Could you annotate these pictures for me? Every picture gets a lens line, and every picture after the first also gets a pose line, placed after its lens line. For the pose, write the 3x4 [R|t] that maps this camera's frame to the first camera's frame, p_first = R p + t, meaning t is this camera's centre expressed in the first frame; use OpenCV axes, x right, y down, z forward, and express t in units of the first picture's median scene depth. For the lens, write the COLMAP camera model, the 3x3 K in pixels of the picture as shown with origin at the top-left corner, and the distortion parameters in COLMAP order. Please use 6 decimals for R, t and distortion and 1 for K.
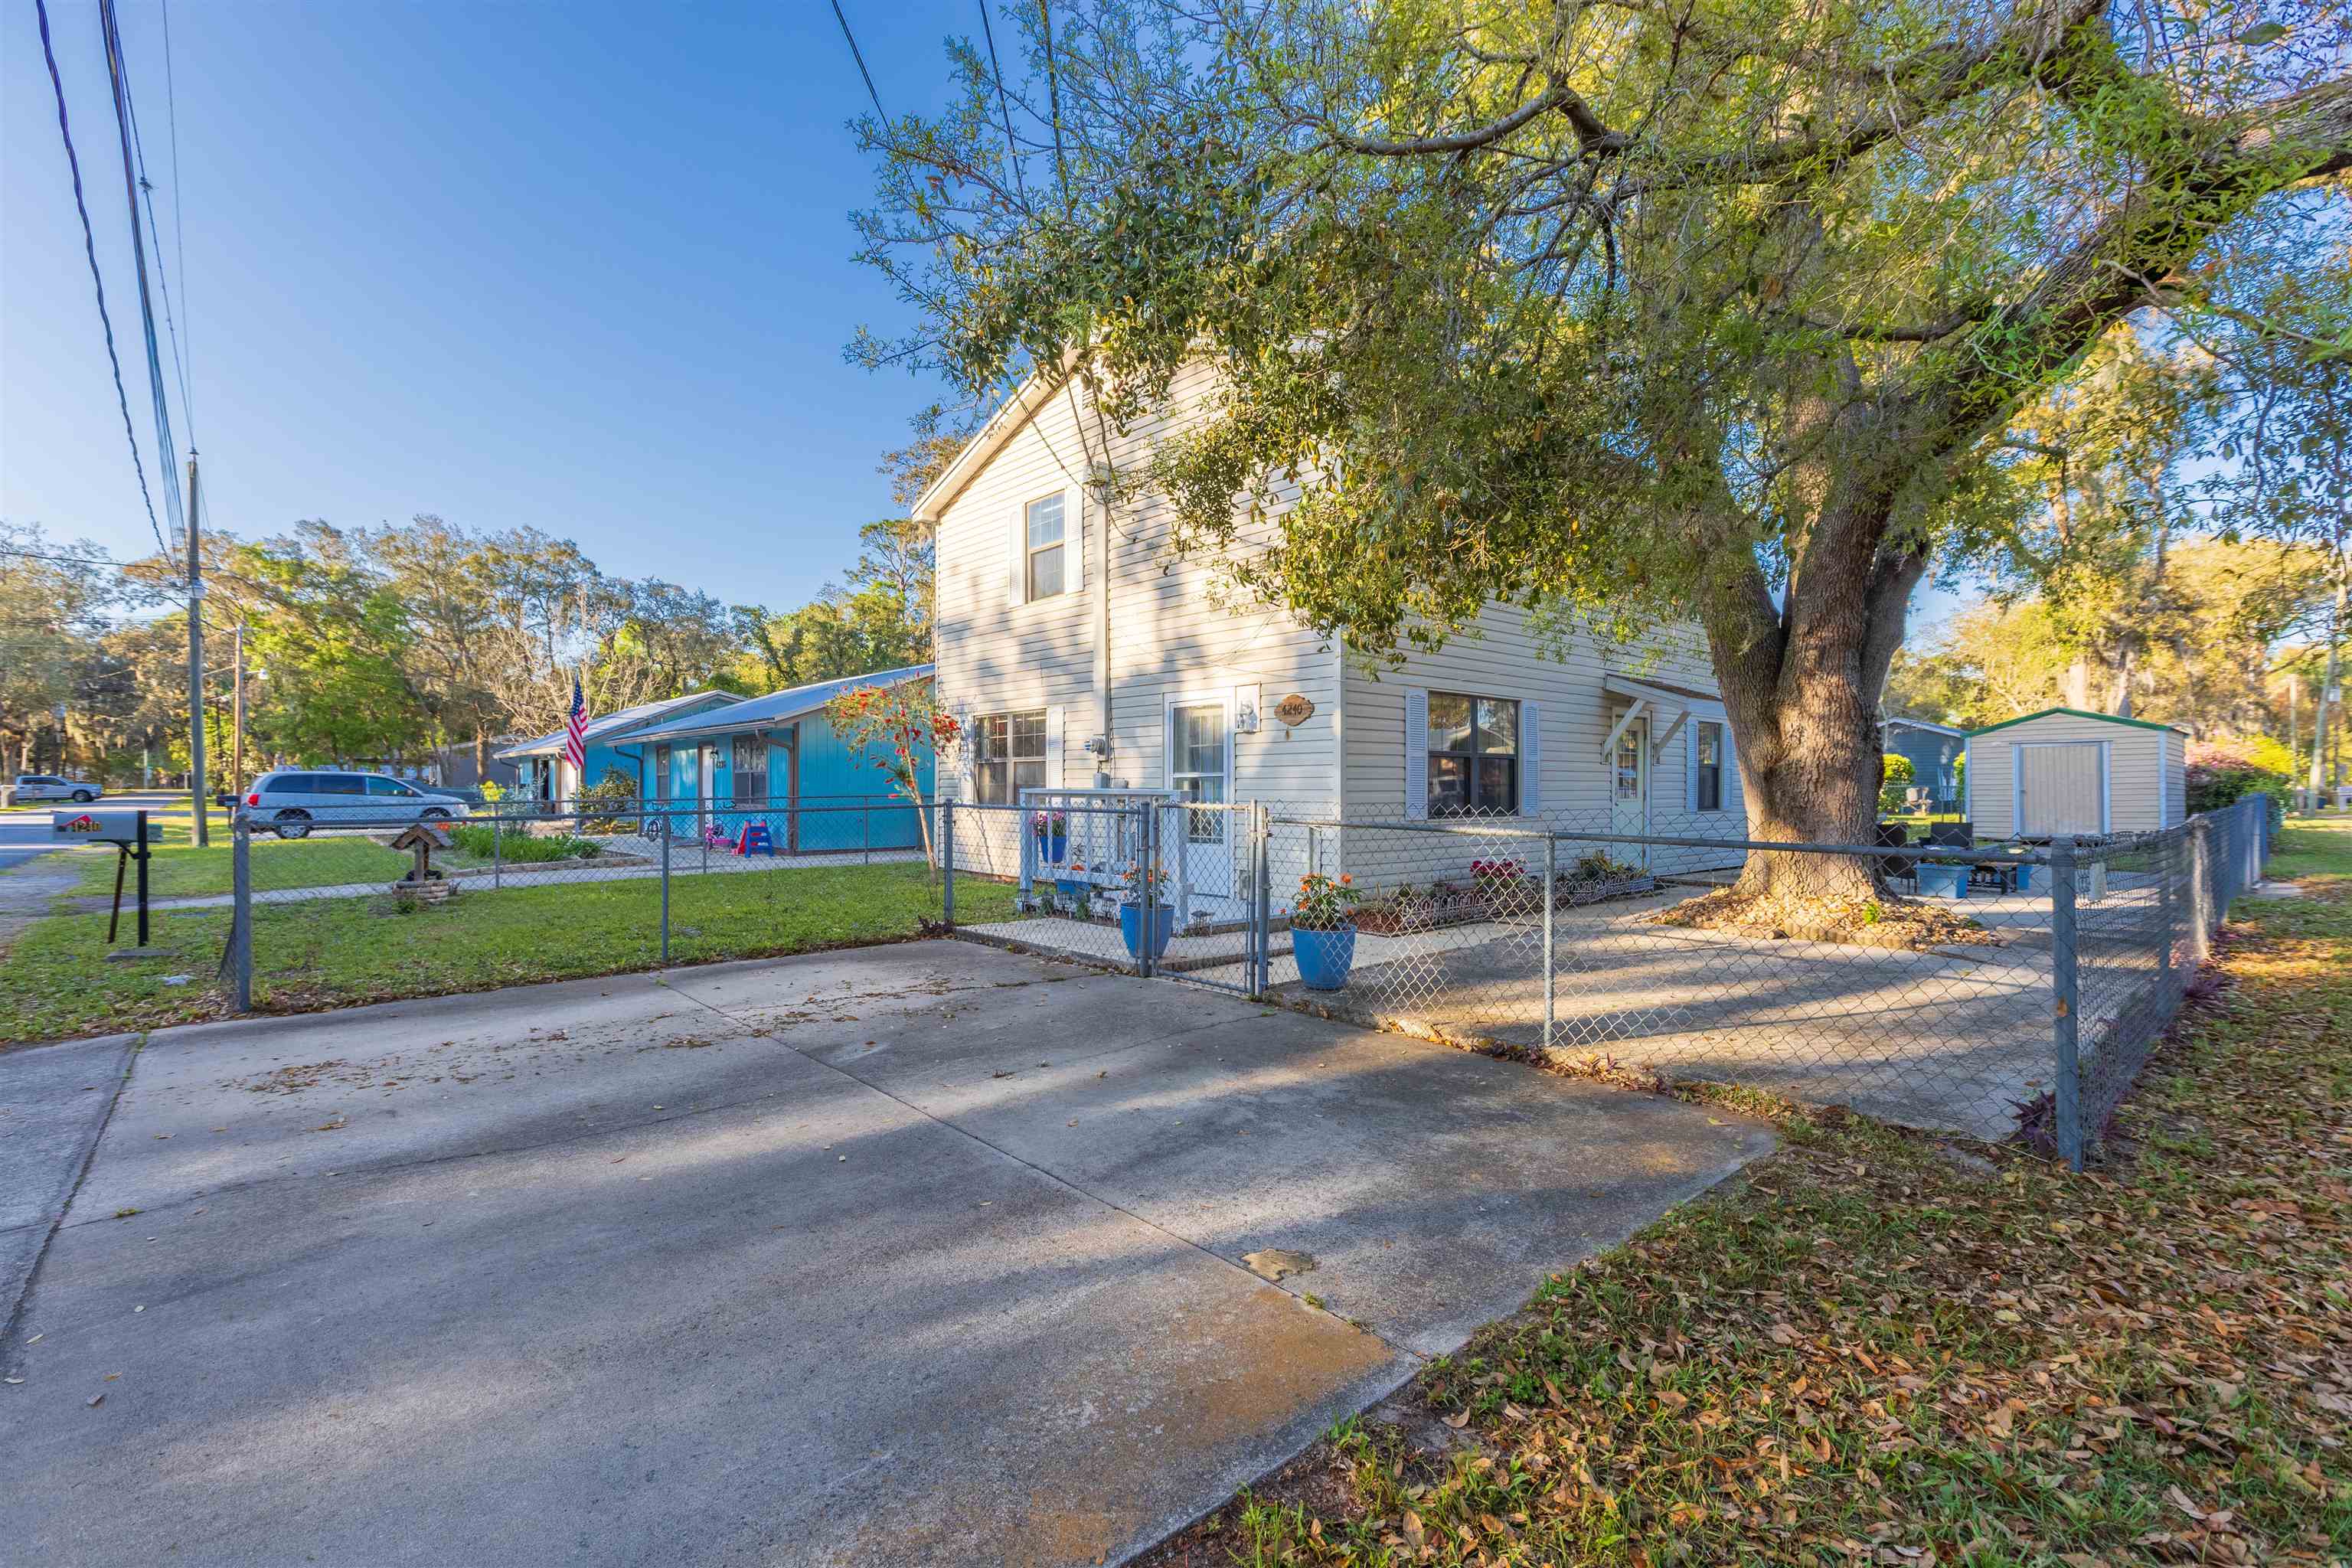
lens RADIAL K [[1057.0, 0, 1172.9], [0, 1057.0, 784.8], [0, 0, 1]] dist [-0.000177, -0.000800]
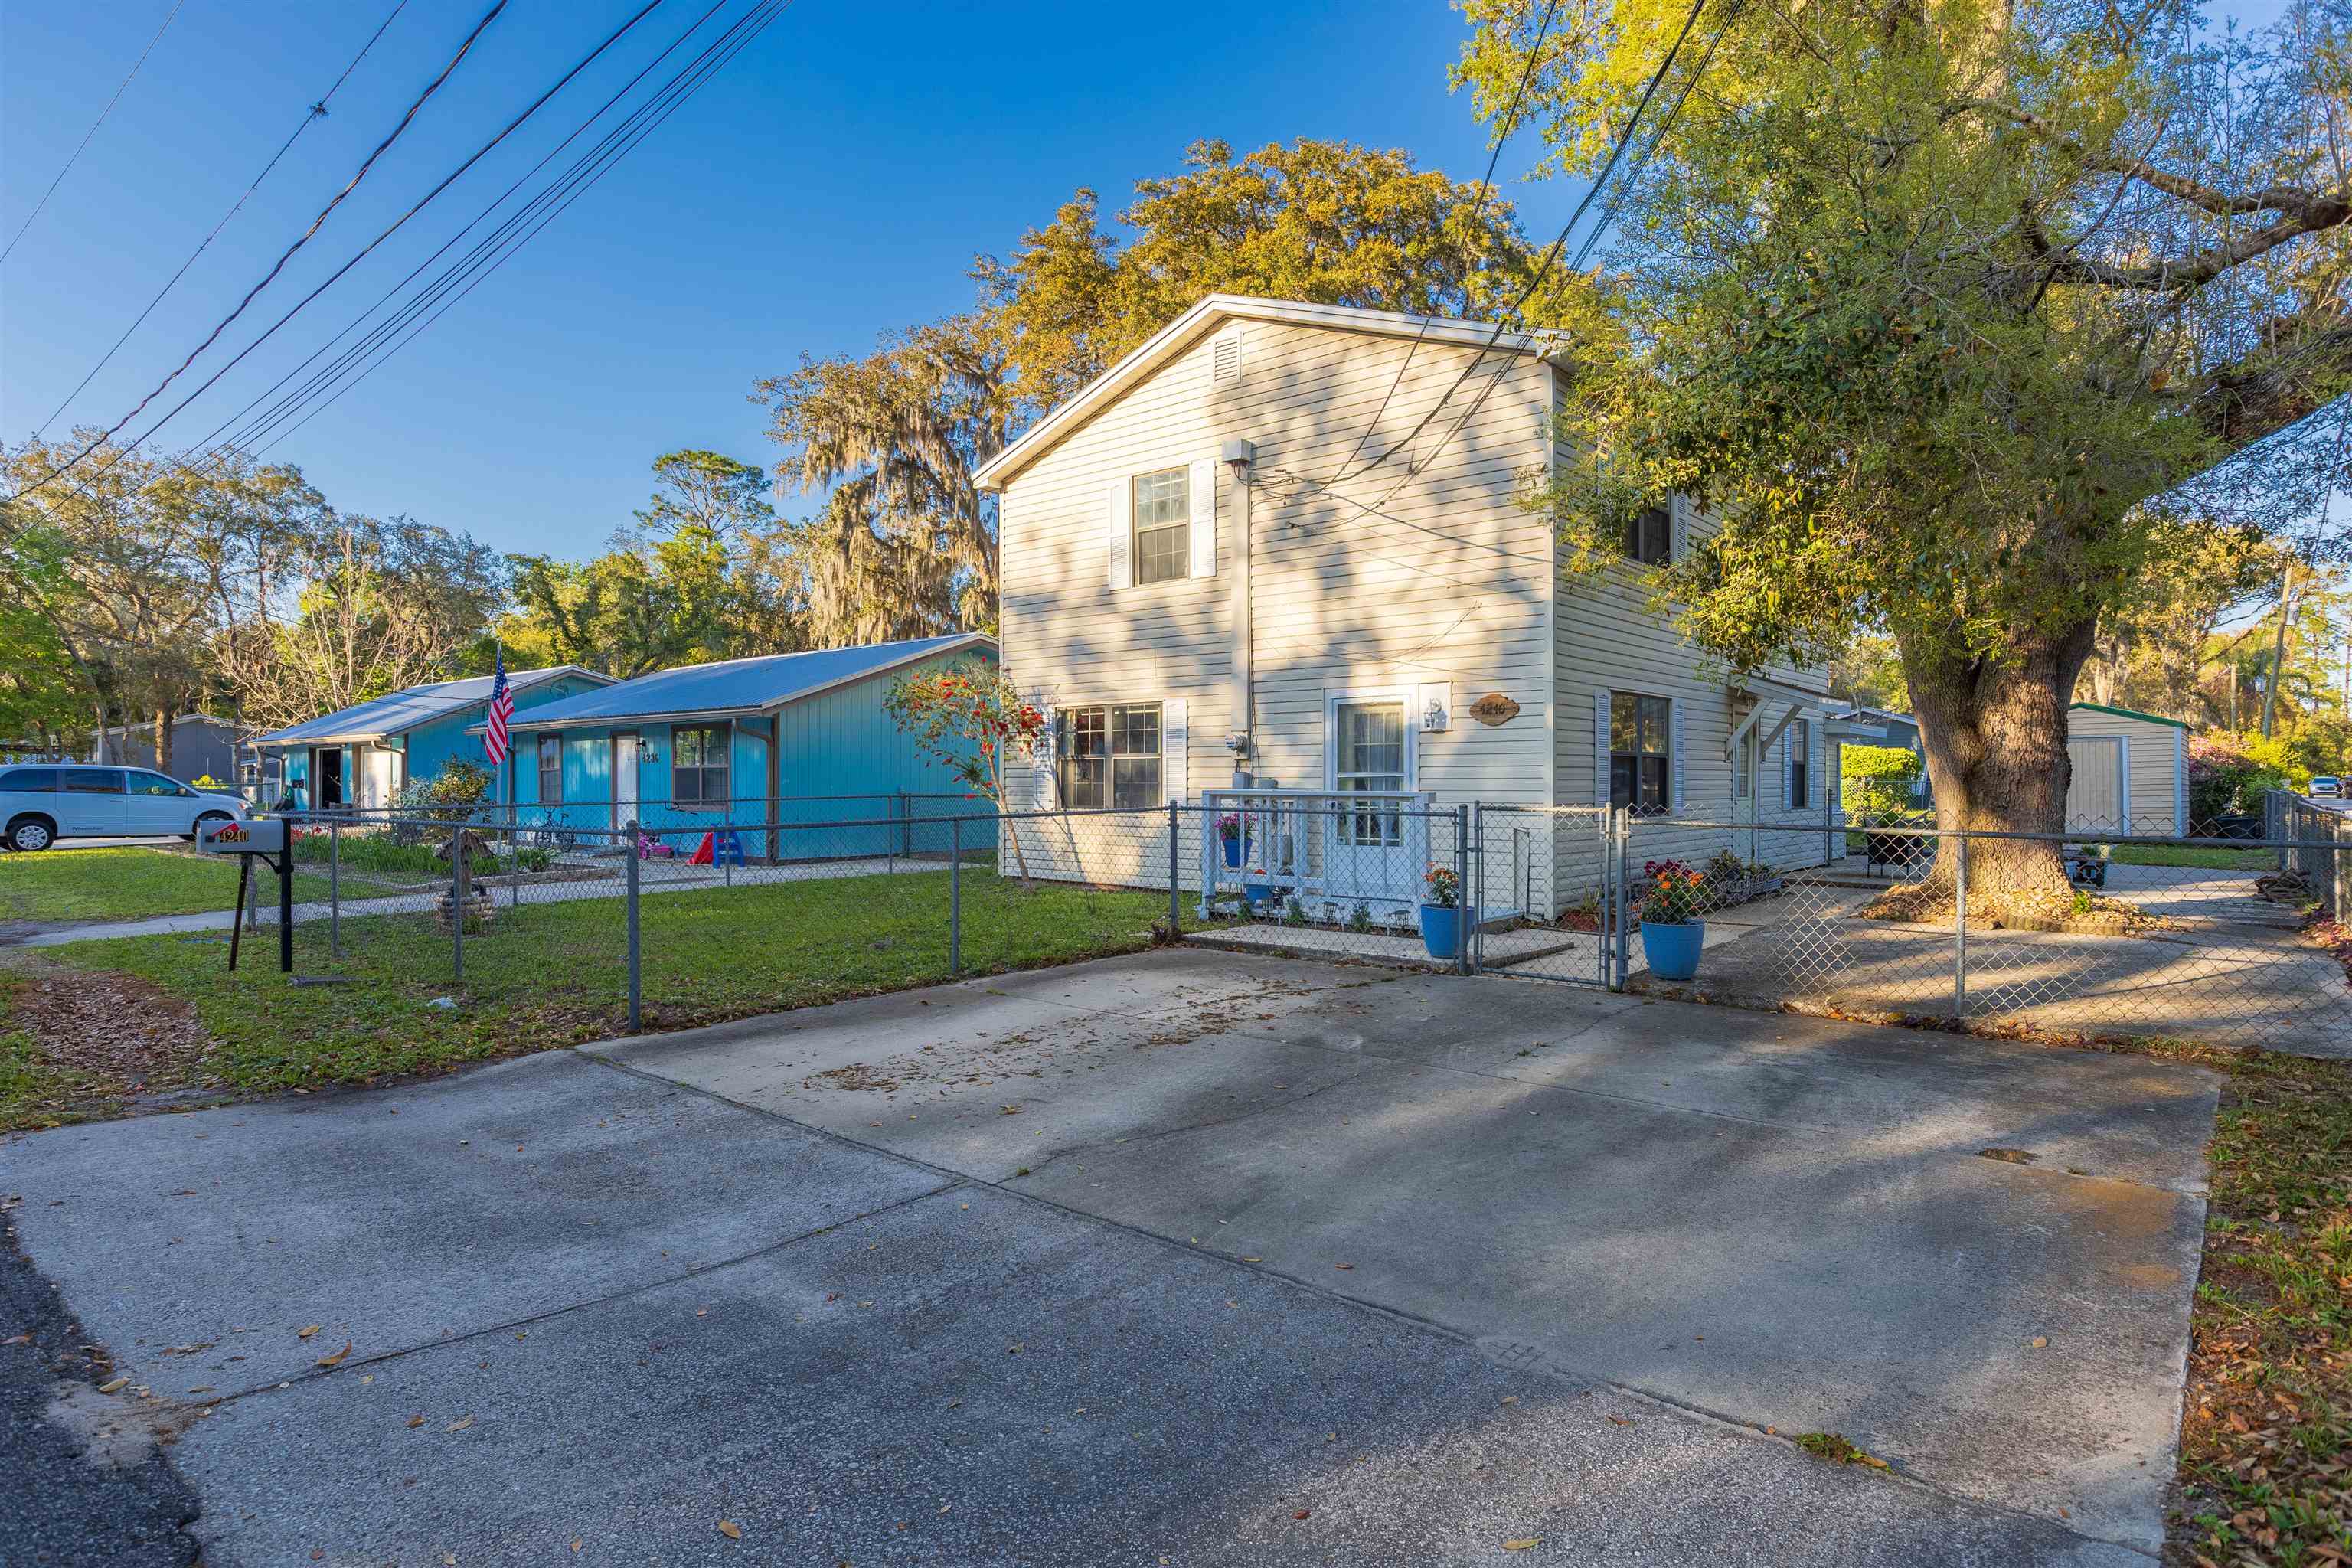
lens RADIAL K [[1276.2, 0, 1177.4], [0, 1276.2, 779.7], [0, 0, 1]] dist [-0.000763, -0.001483]
pose [[0.990213, -0.000585, 0.139560, -0.265775], [0.000390, 0.999999, 0.001425, -0.005175], [-0.139561, -0.001357, 0.990213, -0.101417]]
